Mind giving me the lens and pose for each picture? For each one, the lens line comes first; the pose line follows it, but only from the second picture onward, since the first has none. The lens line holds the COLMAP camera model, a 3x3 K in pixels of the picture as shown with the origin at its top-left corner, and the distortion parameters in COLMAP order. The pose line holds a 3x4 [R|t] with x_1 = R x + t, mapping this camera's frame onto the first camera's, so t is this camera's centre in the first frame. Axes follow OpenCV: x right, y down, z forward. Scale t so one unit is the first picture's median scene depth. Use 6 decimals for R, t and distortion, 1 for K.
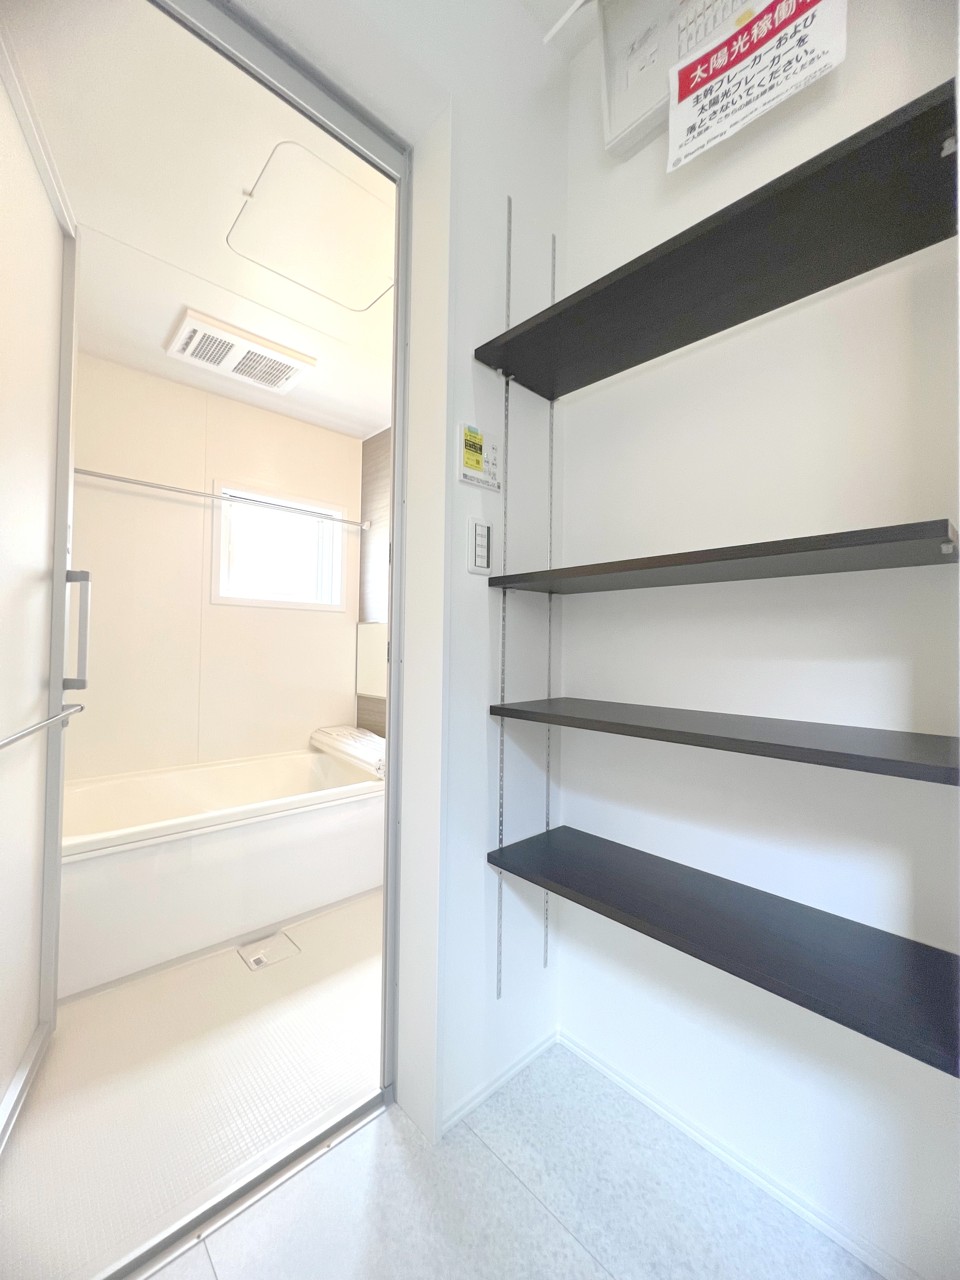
lens RADIAL K [[513.4, 0, 480.0], [0, 513.4, 640.0], [0, 0, 1]] dist [-0.001393, 0.000245]
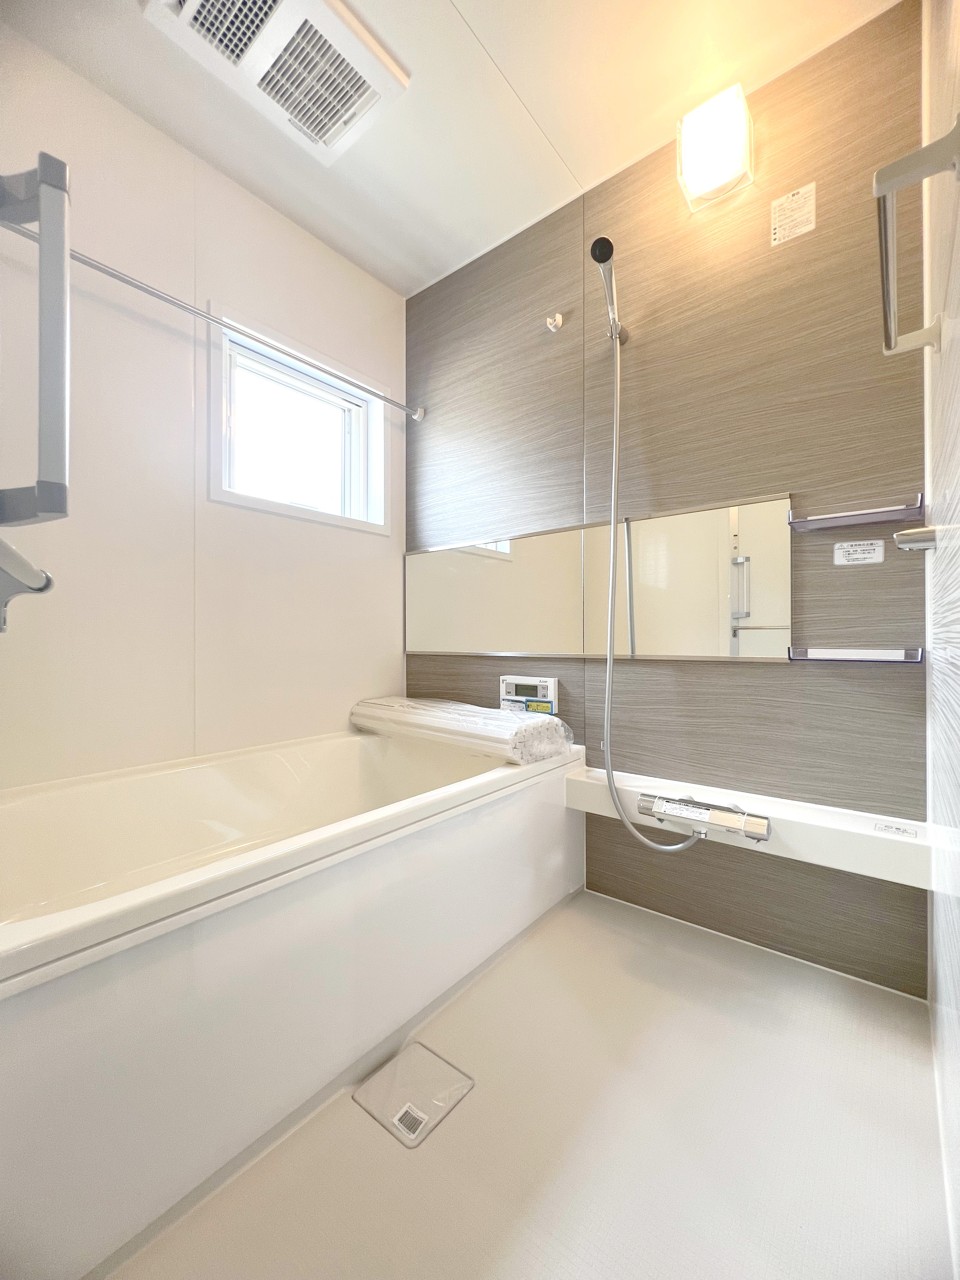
lens RADIAL K [[513.4, 0, 480.0], [0, 513.4, 640.0], [0, 0, 1]] dist [-0.001393, 0.000245]
pose [[0.989397, -0.017959, 0.144118, -0.255149], [0.015636, 0.999729, 0.017239, 0.081405], [-0.144389, -0.014803, 0.989410, 0.290909]]
